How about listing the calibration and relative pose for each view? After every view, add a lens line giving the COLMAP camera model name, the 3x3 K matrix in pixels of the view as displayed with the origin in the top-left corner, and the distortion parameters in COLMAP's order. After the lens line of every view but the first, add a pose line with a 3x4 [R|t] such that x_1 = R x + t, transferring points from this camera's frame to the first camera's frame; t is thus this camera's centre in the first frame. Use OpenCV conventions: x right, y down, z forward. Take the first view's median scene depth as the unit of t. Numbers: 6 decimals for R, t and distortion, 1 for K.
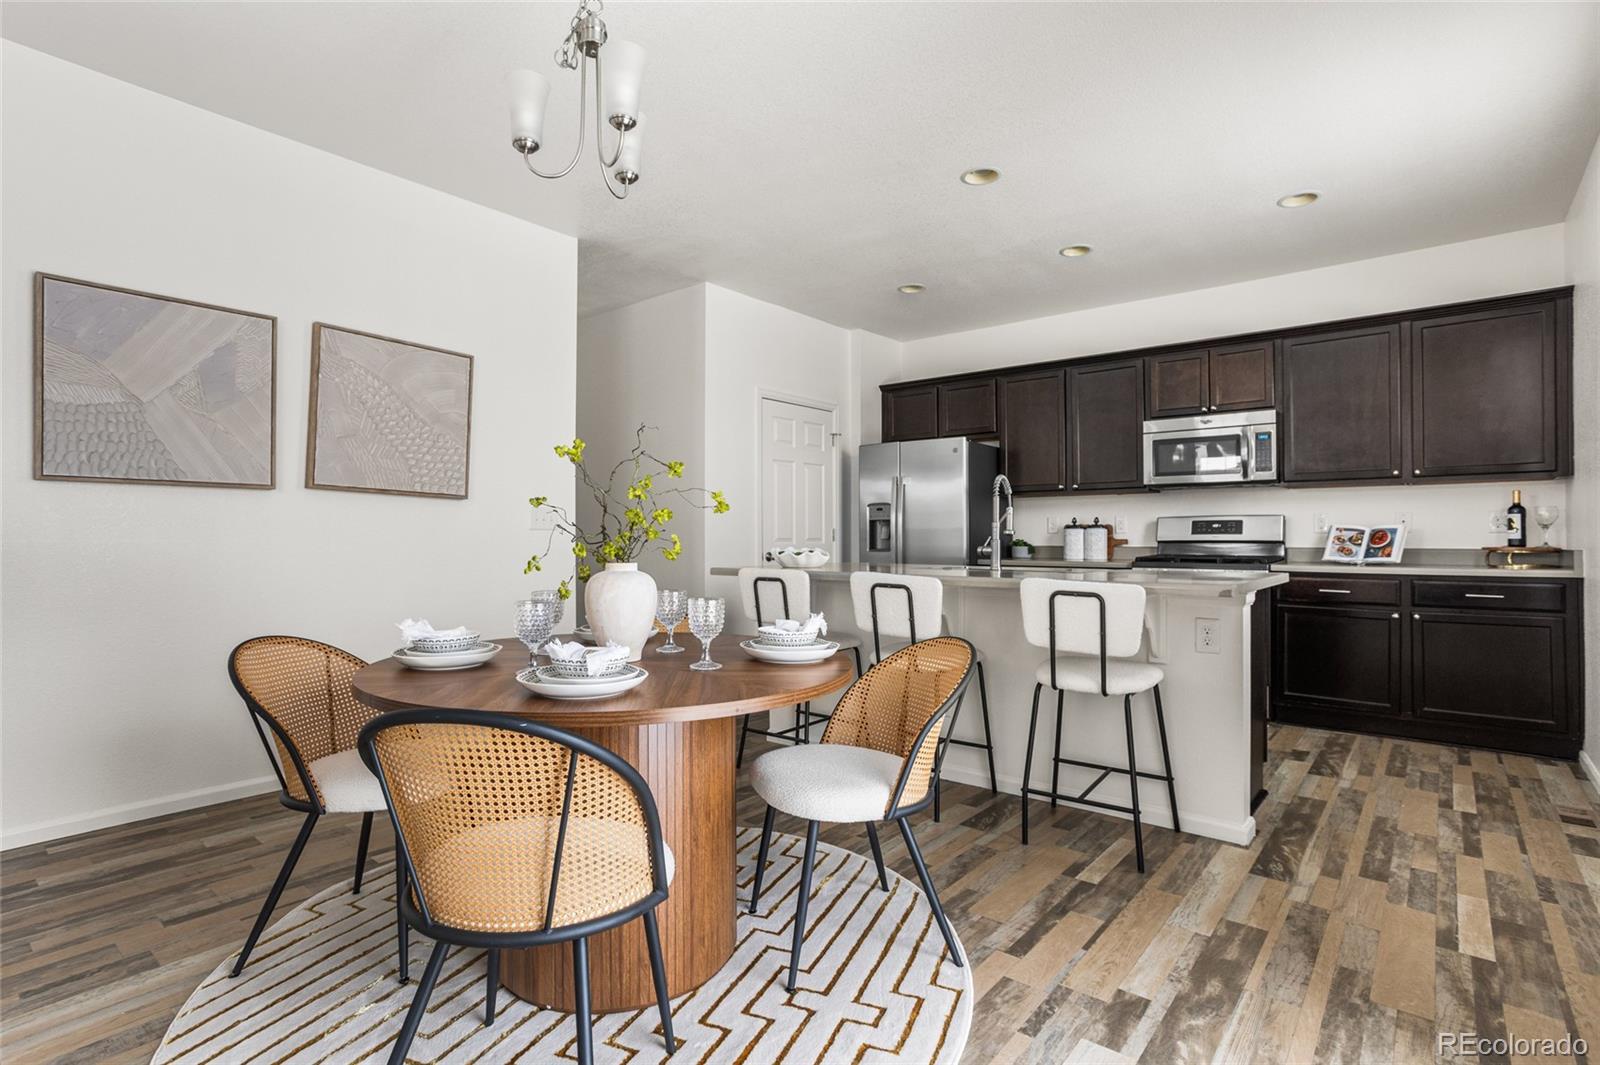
lens RADIAL K [[783.3, 0, 790.5], [0, 783.3, 531.6], [0, 0, 1]] dist [-0.044113, 0.030402]
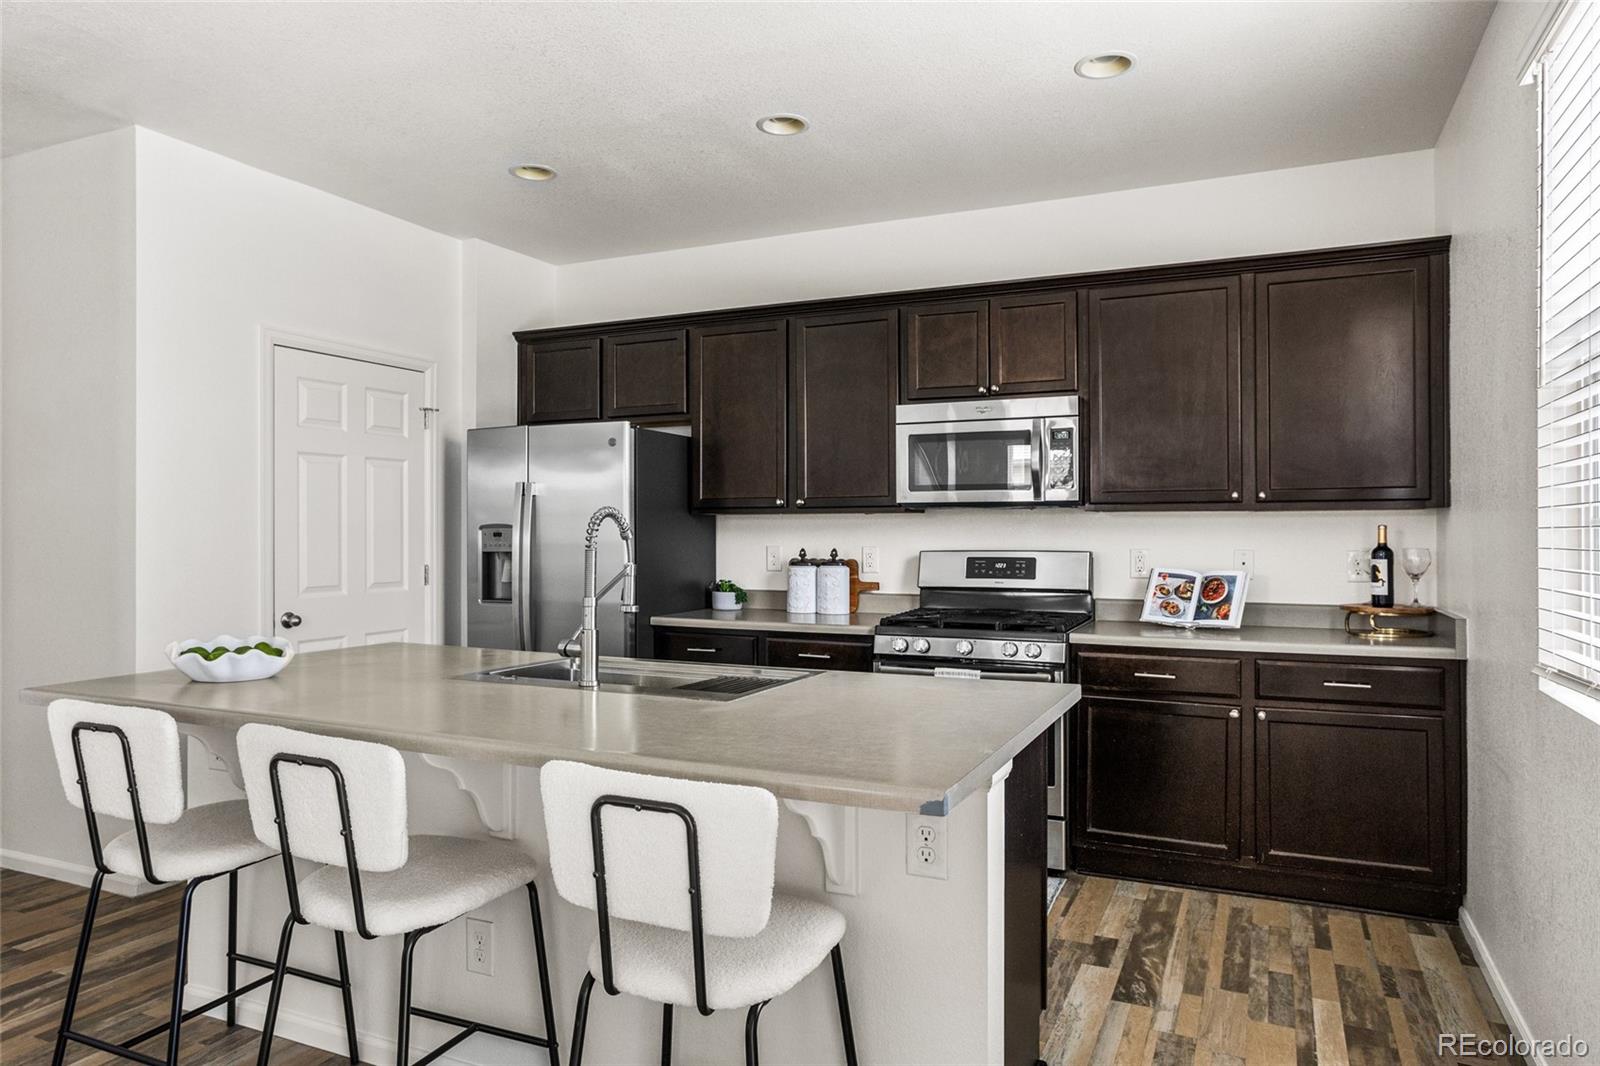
lens RADIAL K [[1044.1, 0, 784.1], [0, 1044.1, 525.3], [0, 0, 1]] dist [-0.036827, 0.056923]
pose [[0.966556, 0.000475, 0.256456, 0.159251], [-0.000862, 0.999999, 0.001397, -0.048431], [-0.256455, -0.001571, 0.966555, 0.207642]]
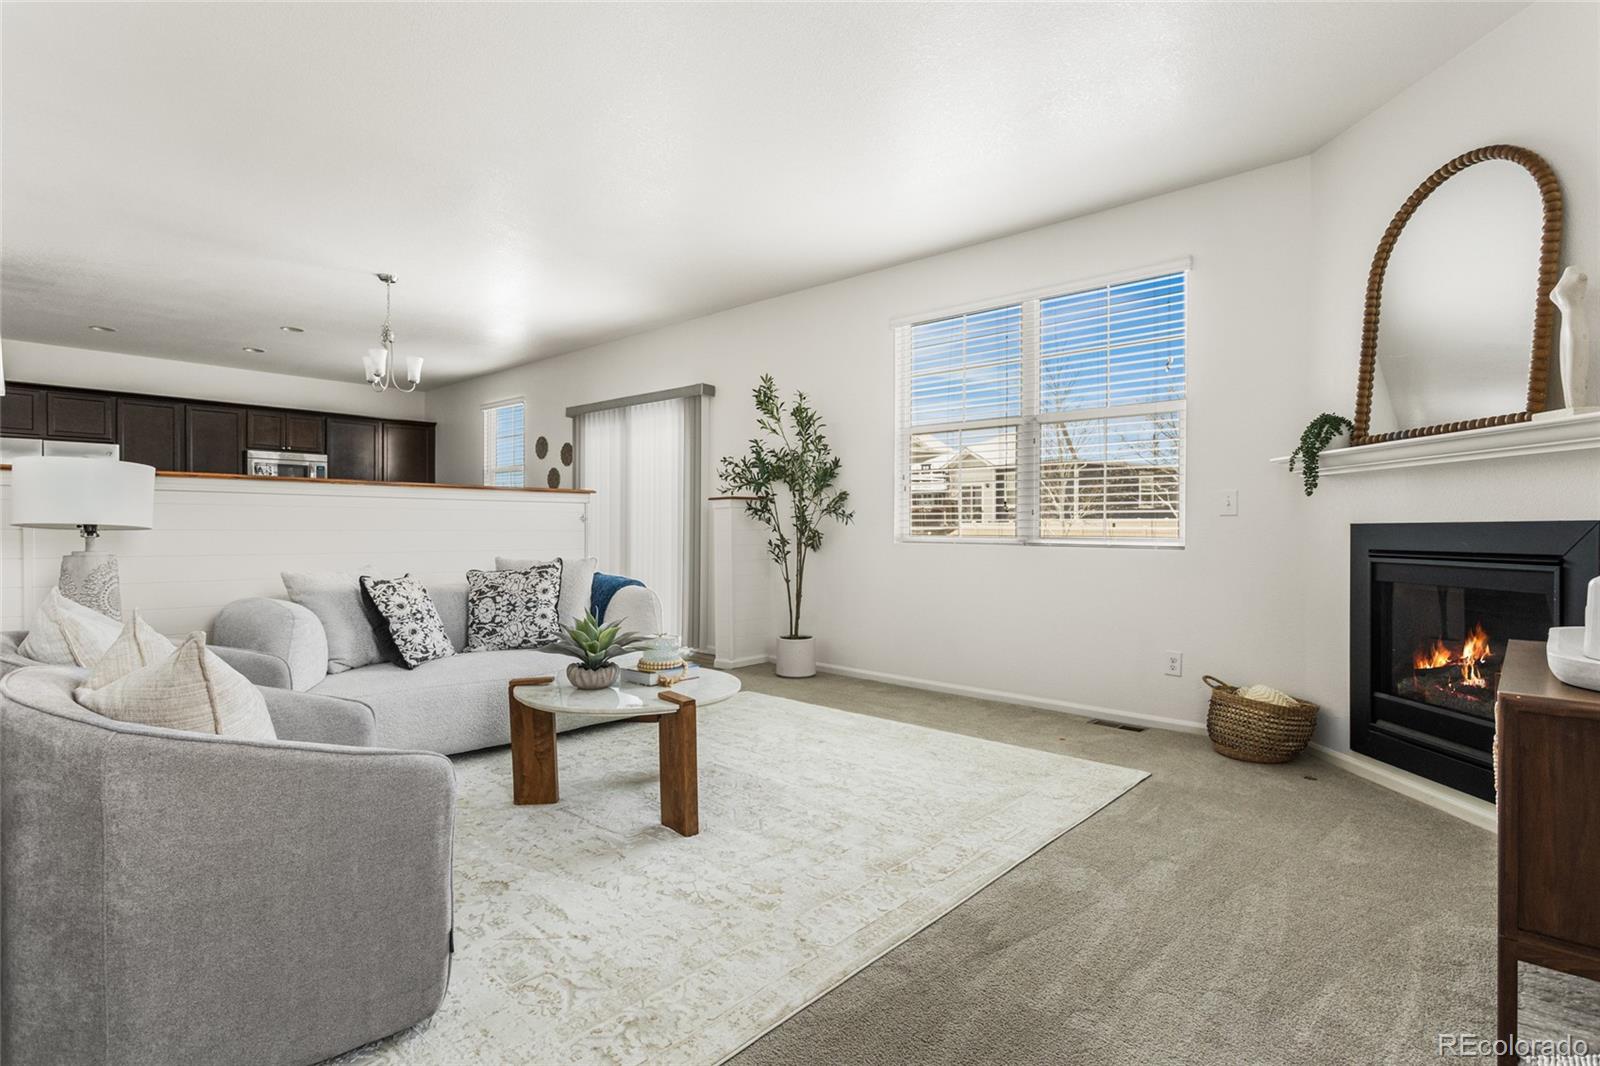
lens RADIAL K [[787.9, 0, 807.2], [0, 787.9, 538.8], [0, 0, 1]] dist [-0.046940, 0.023433]
pose [[0.033980, -0.012368, 0.999346, -1.271268], [-0.012345, 0.999842, 0.012794, 0.009884], [-0.999346, -0.012771, 0.033822, -0.258996]]
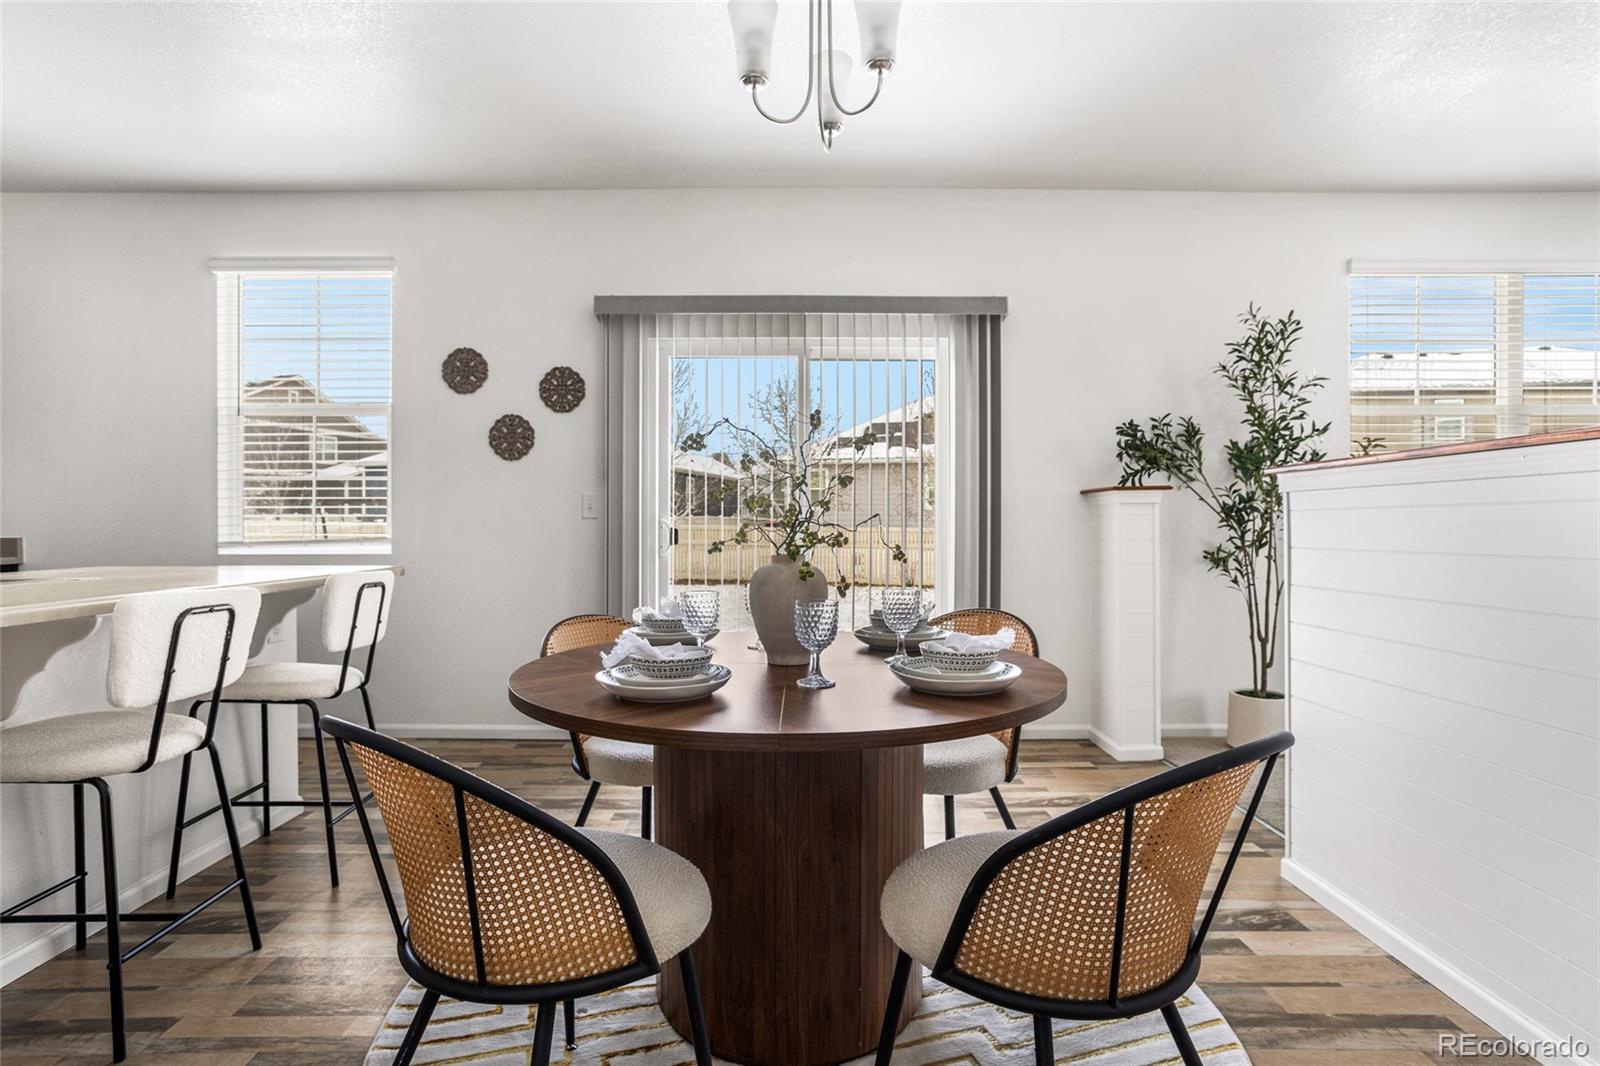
lens RADIAL K [[808.0, 0, 800.0], [0, 808.0, 533.0], [0, 0, 1]] dist [-0.053387, 0.039912]
pose [[-0.634440, -0.005248, 0.772954, -0.419782], [-0.005734, 0.999981, 0.002083, 0.007861], [-0.772951, -0.003110, -0.634459, 0.690450]]
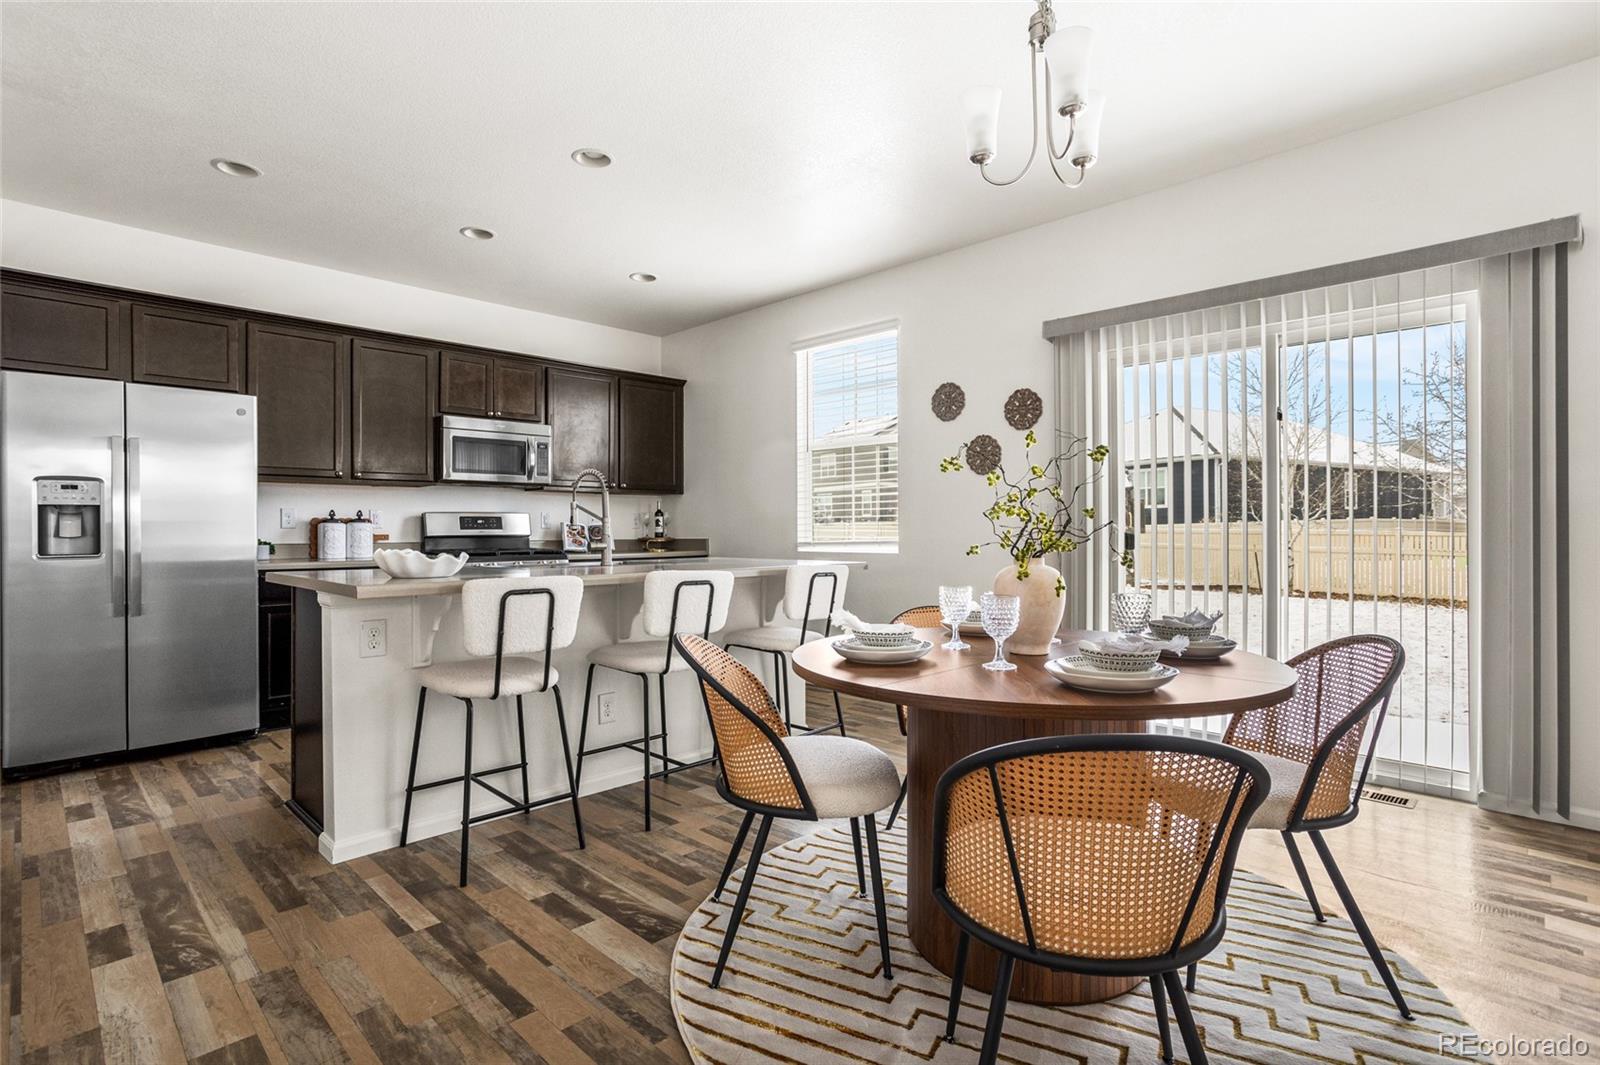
lens RADIAL K [[783.3, 0, 790.5], [0, 783.3, 531.6], [0, 0, 1]] dist [-0.044113, 0.030402]
pose [[0.083254, -0.001586, 0.996527, -0.556594], [-0.002114, 0.999996, 0.001768, 0.004101], [-0.996526, -0.002254, 0.083250, 0.537368]]
